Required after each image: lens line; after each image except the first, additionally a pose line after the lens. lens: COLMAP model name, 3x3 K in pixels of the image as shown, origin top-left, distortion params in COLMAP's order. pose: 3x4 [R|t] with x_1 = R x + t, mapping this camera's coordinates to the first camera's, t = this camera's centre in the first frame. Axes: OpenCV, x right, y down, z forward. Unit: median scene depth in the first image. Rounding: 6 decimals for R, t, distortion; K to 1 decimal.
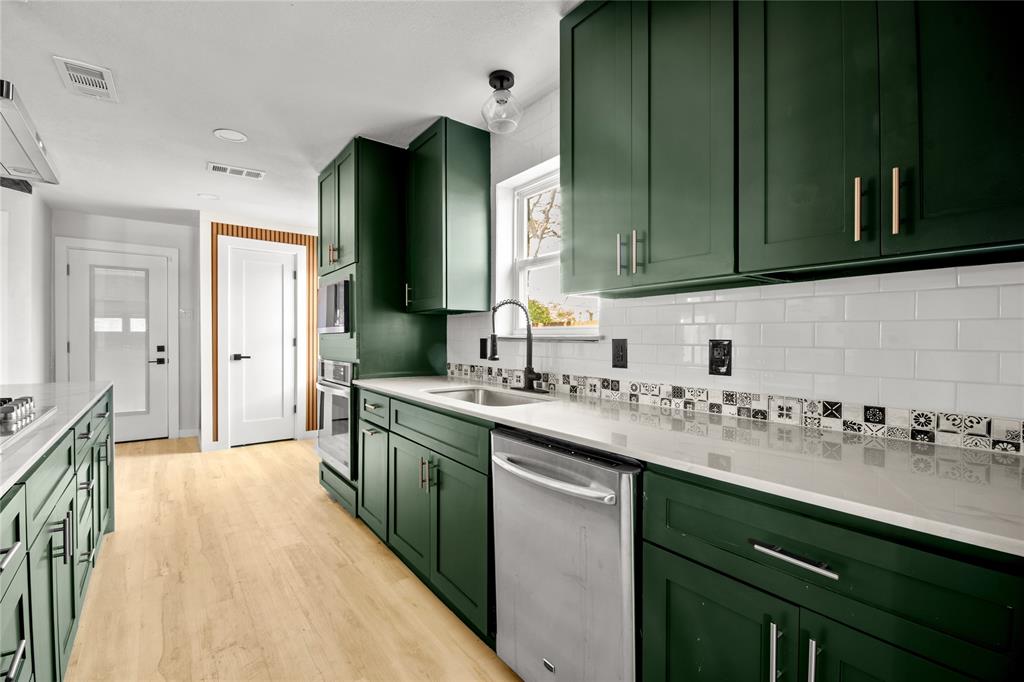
lens RADIAL K [[455.8, 0, 512.4], [0, 455.8, 341.0], [0, 0, 1]] dist [0.002638, -0.000763]
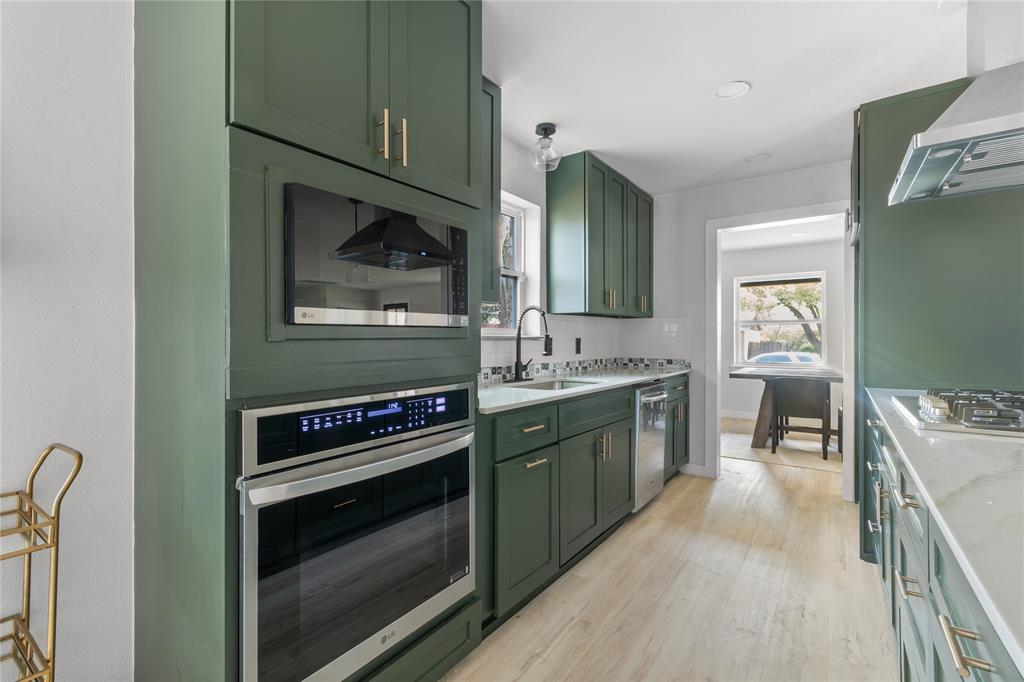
lens RADIAL K [[455.8, 0, 508.2], [0, 455.8, 335.7], [0, 0, 1]] dist [0.002638, -0.000763]
pose [[-0.289091, -0.002405, 0.957299, -1.123425], [-0.002024, 0.999996, 0.001901, -0.012770], [-0.957300, -0.001388, -0.289094, 1.393588]]
